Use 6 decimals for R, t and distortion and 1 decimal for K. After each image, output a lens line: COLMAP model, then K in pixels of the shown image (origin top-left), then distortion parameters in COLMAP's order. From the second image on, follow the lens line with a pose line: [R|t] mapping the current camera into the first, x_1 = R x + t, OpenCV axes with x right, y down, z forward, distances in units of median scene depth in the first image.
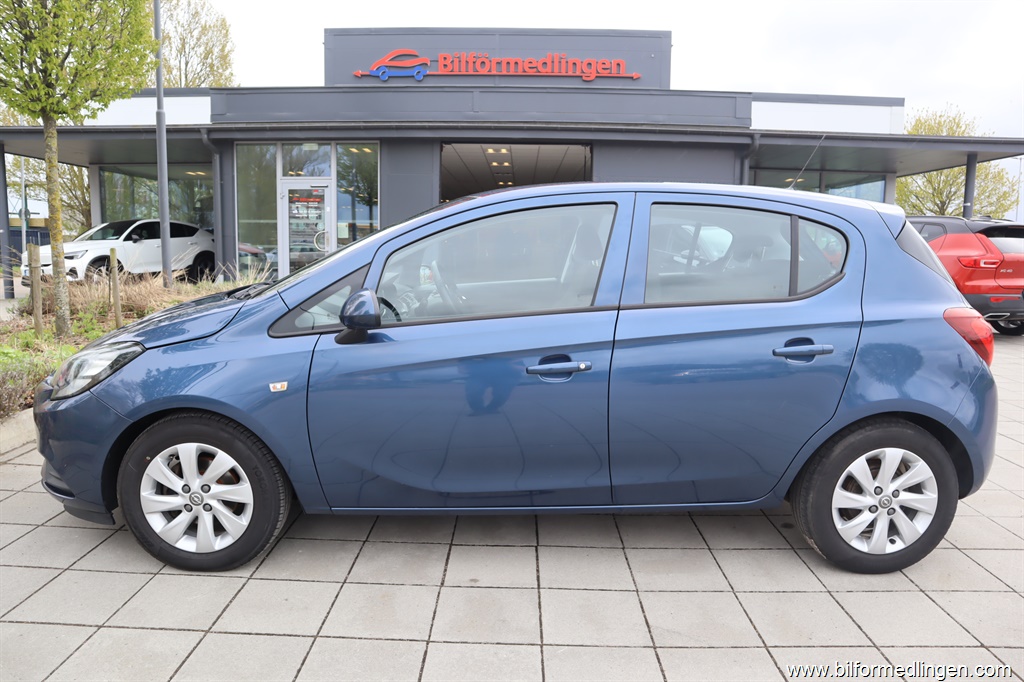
lens RADIAL K [[707.2, 0, 513.8], [0, 707.2, 342.4], [0, 0, 1]] dist [-0.126641, 0.073943]
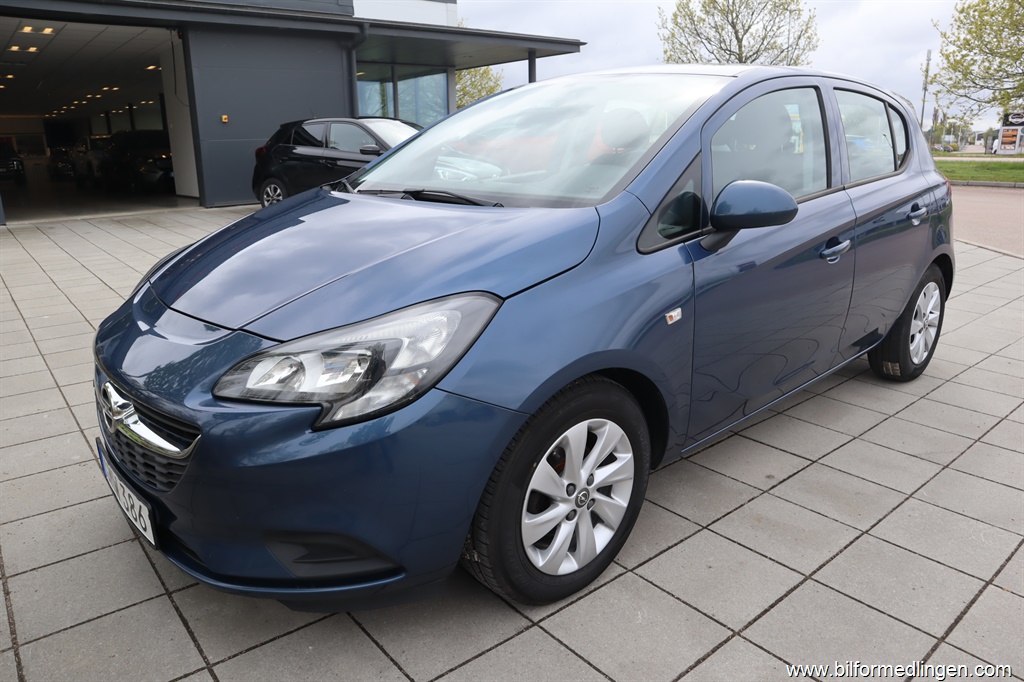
lens RADIAL K [[707.2, 0, 513.8], [0, 707.2, 342.4], [0, 0, 1]] dist [-0.126641, 0.073943]
pose [[0.761268, -0.202577, 0.615981, -0.842662], [0.115034, 0.977071, 0.179162, -0.058562], [-0.638152, -0.065532, 0.767117, 0.459191]]
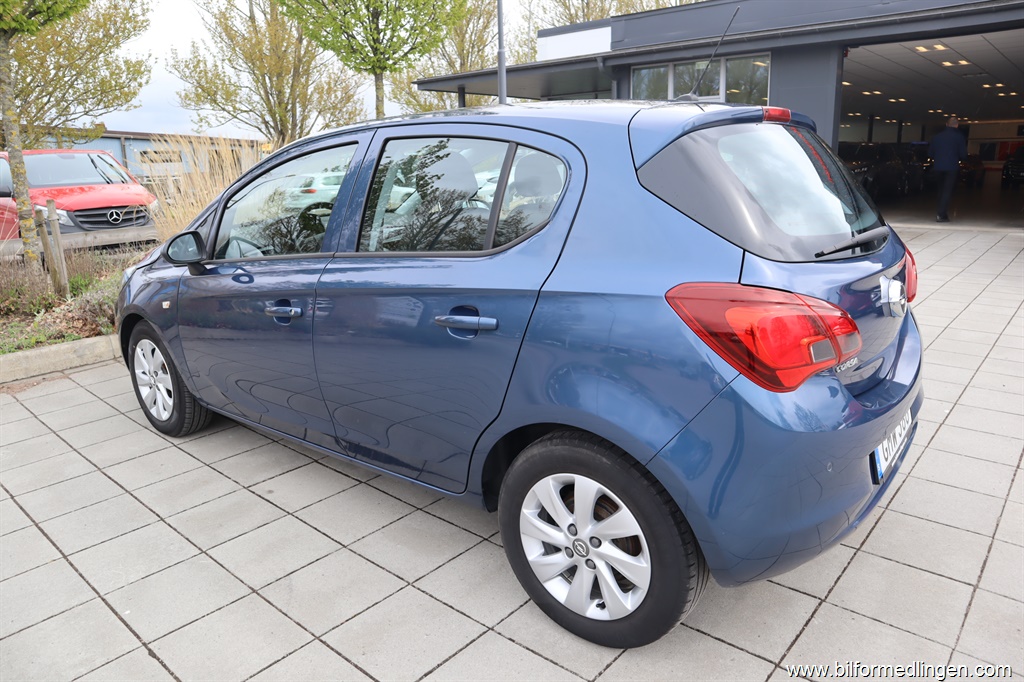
lens RADIAL K [[707.2, 0, 513.8], [0, 707.2, 342.4], [0, 0, 1]] dist [-0.126641, 0.073943]
pose [[0.757655, 0.129136, -0.639752, 0.874282], [-0.056114, 0.989489, 0.133277, -0.066664], [0.650239, -0.065079, 0.756937, 0.393345]]
